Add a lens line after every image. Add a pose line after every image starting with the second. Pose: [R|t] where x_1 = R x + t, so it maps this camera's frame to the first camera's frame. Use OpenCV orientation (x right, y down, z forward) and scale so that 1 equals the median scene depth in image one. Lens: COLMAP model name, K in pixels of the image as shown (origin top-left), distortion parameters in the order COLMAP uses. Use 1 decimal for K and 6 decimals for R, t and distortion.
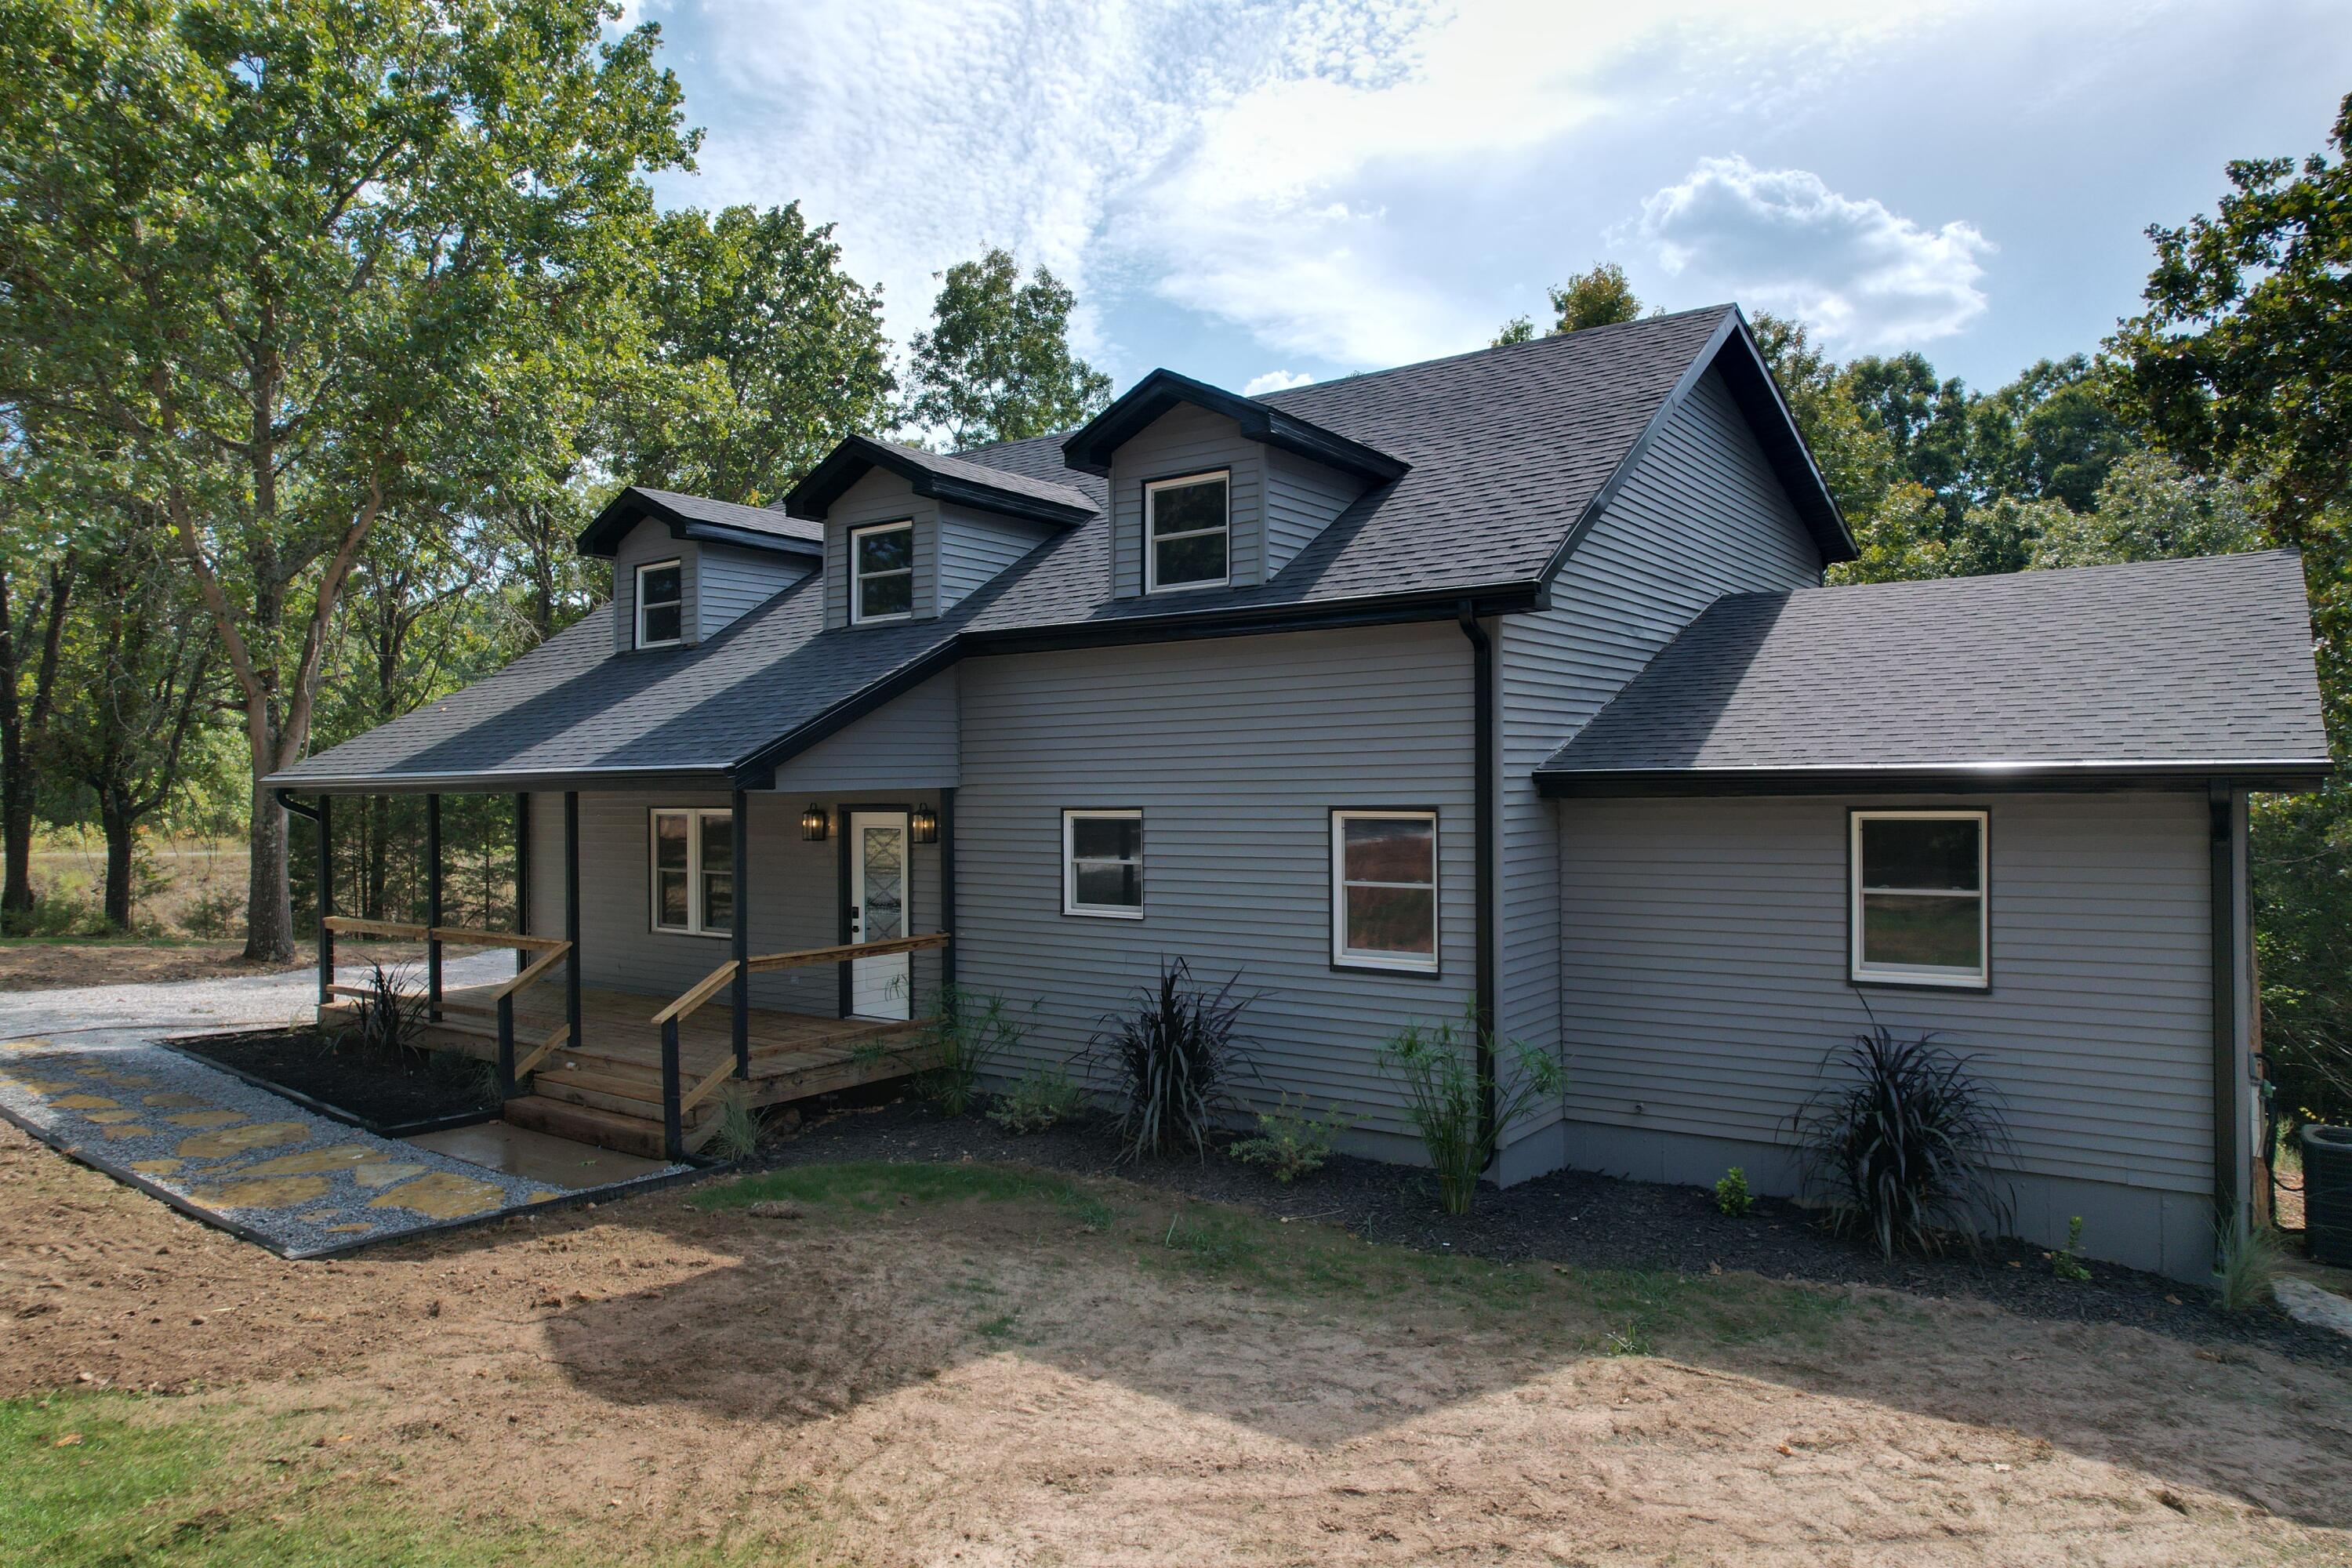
lens RADIAL K [[1516.7, 0, 1176.0], [0, 1516.7, 784.0], [0, 0, 1]] dist [-0.055451, 0.000156]
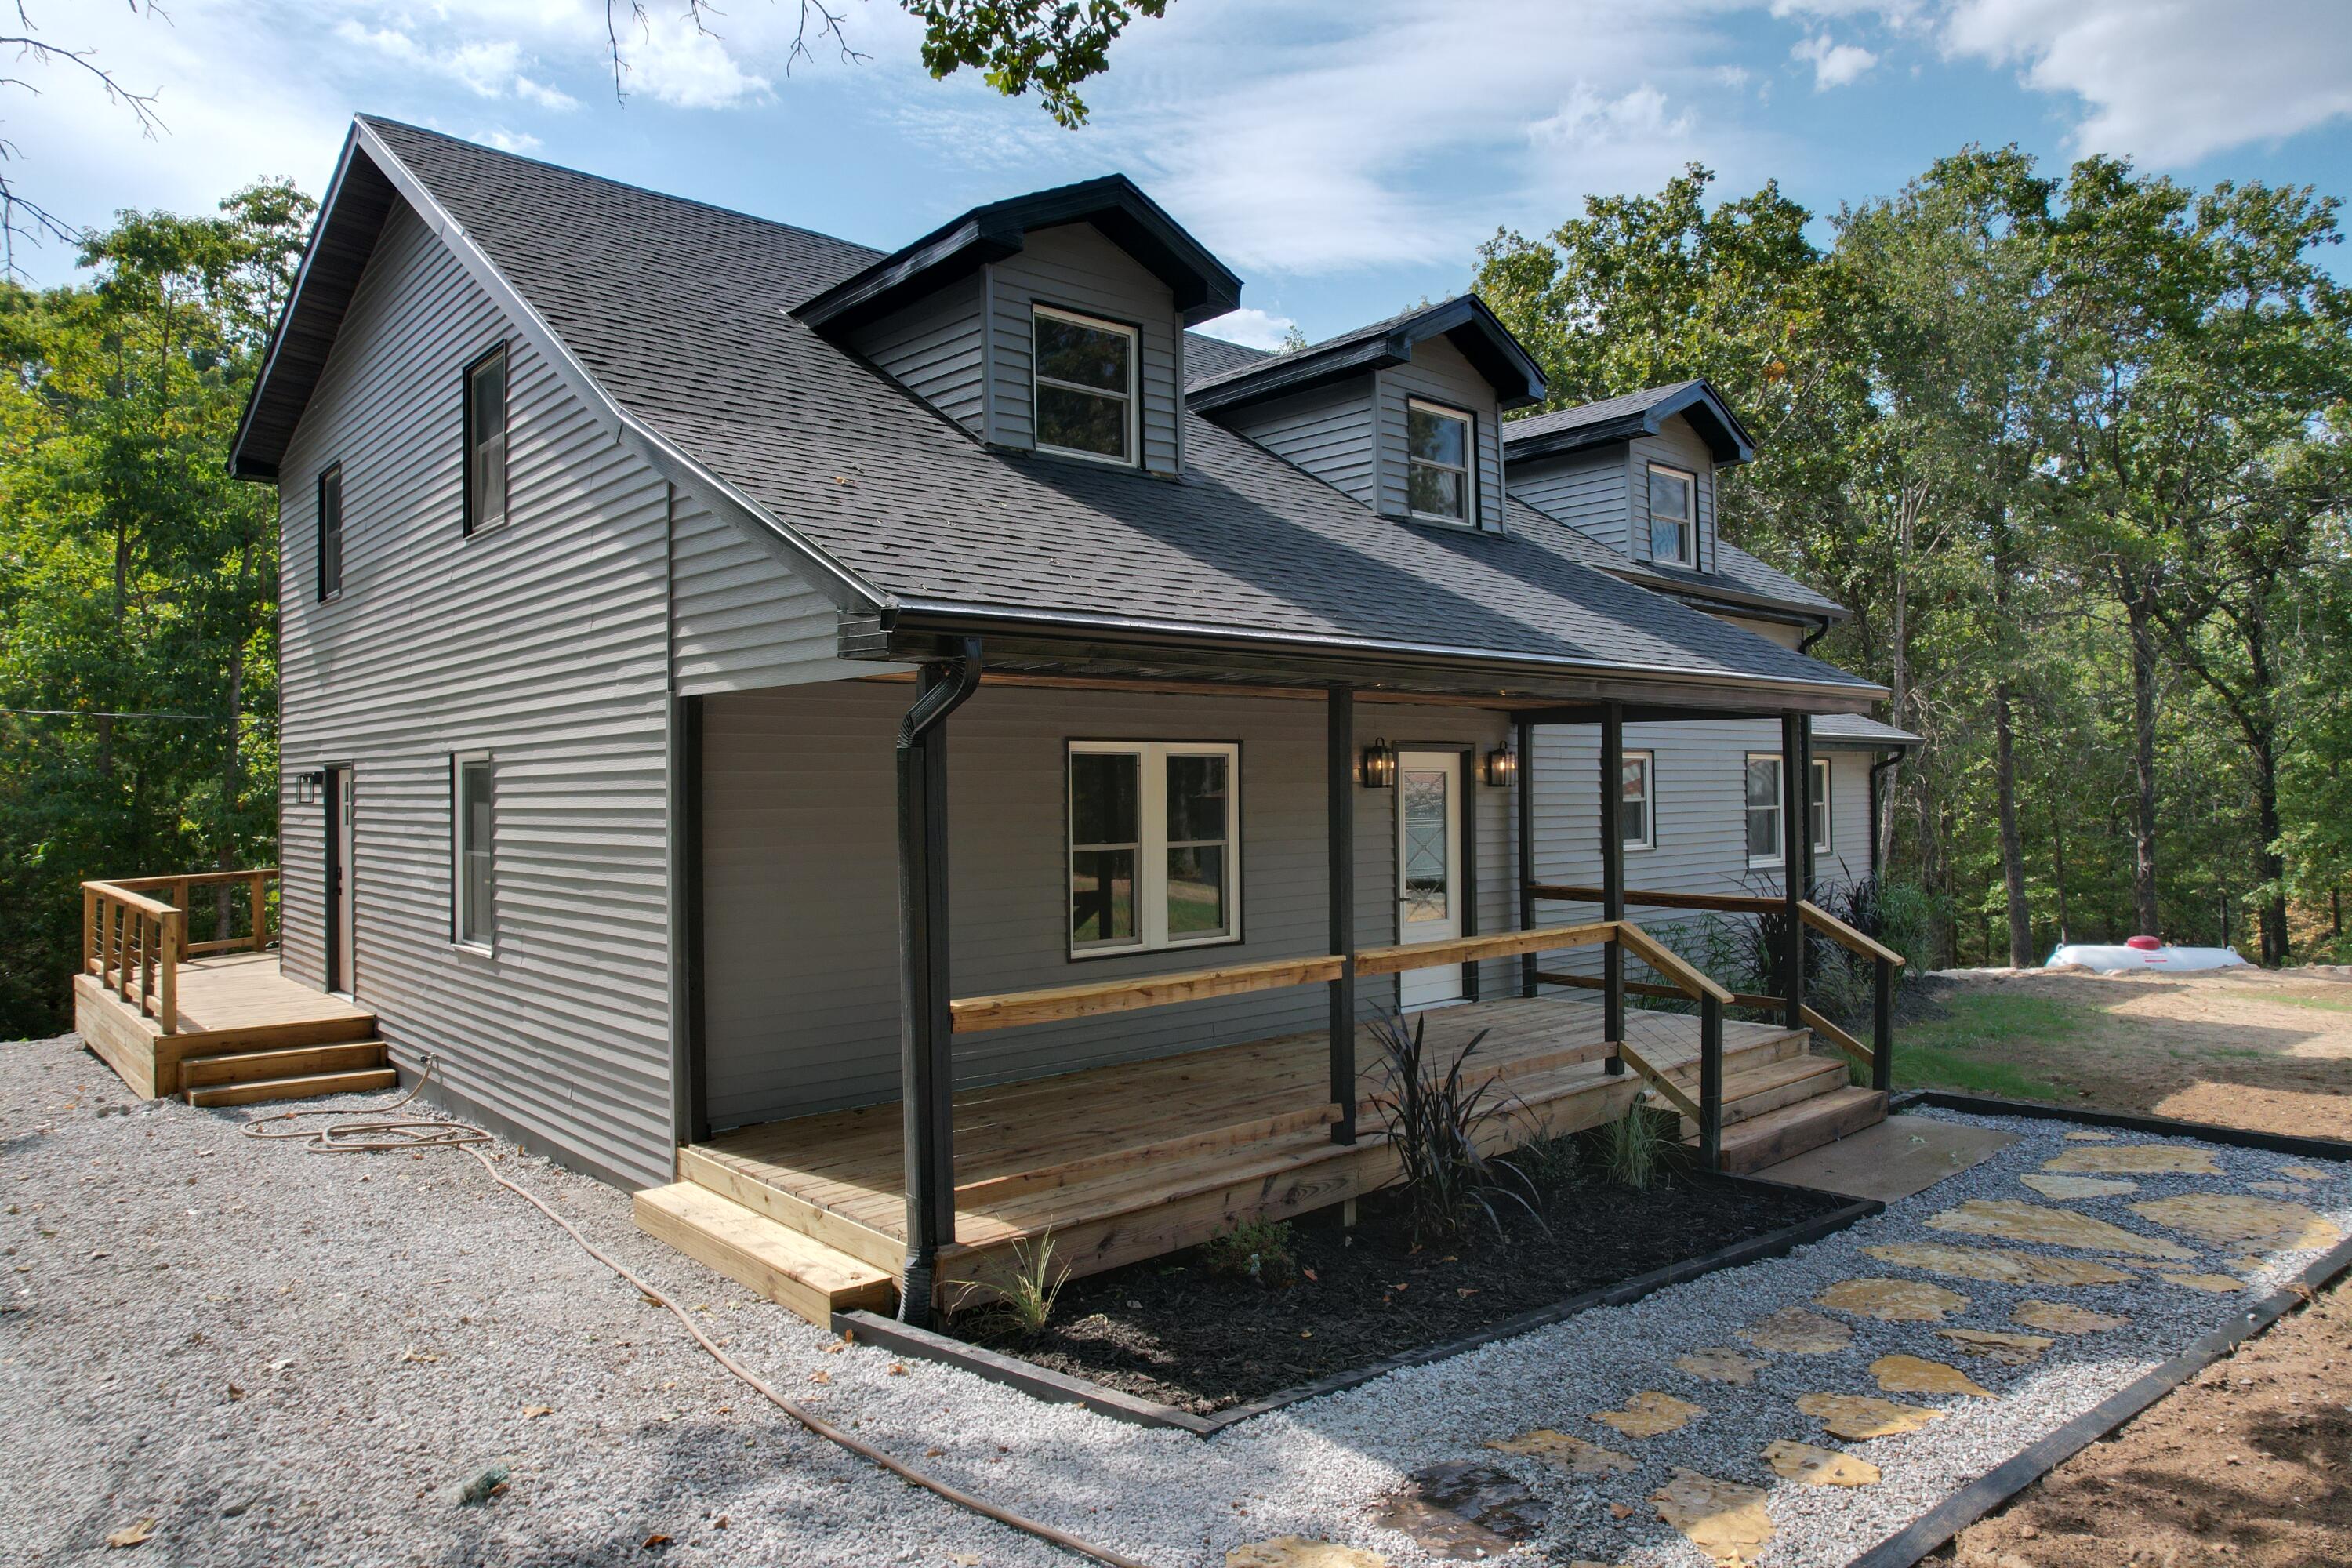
lens RADIAL K [[1516.7, 0, 1176.0], [0, 1516.7, 784.0], [0, 0, 1]] dist [-0.055451, 0.000156]
pose [[0.235238, 0.010245, 0.971884, -1.193418], [0.005772, 0.999912, -0.011937, 0.052785], [-0.971921, 0.008417, 0.235158, 1.098204]]
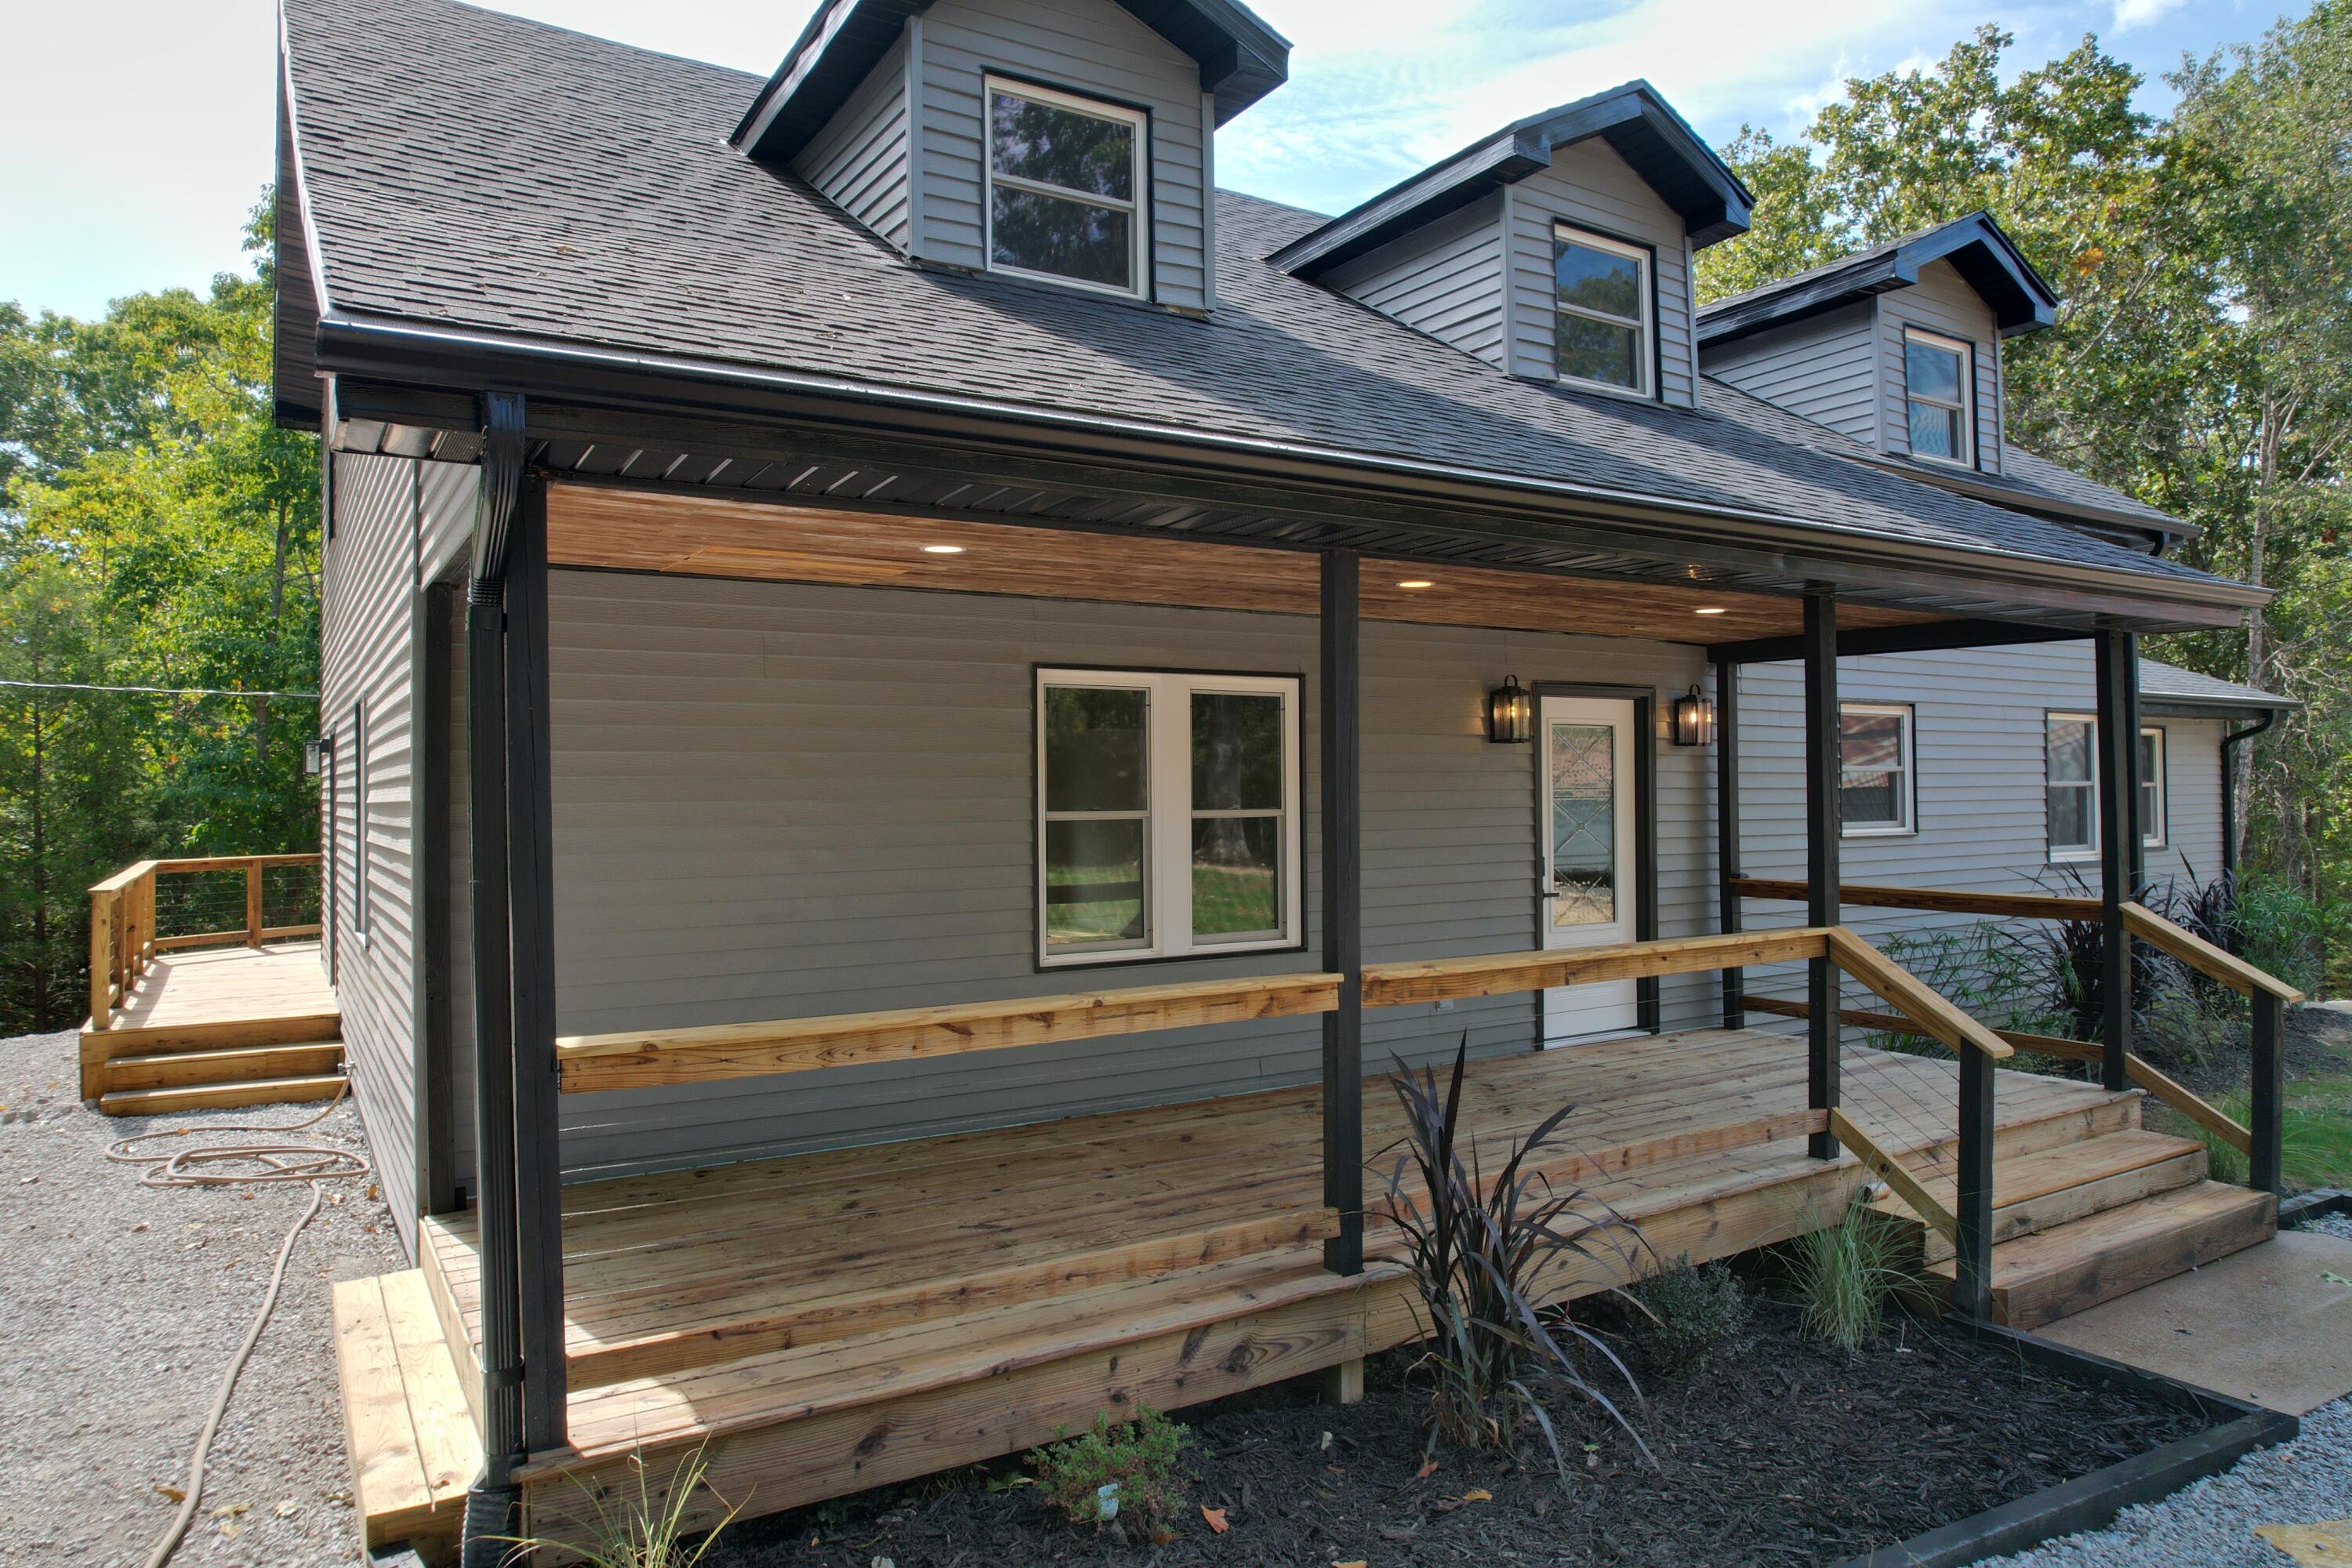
lens RADIAL K [[1516.5, 0, 1176.0], [0, 1516.5, 784.0], [0, 0, 1]] dist [-0.080617, 0.070712]
pose [[0.398428, 0.011770, 0.917124, -0.950473], [0.003200, 0.999894, -0.014222, 0.072496], [-0.917194, 0.008601, 0.398348, 1.062155]]
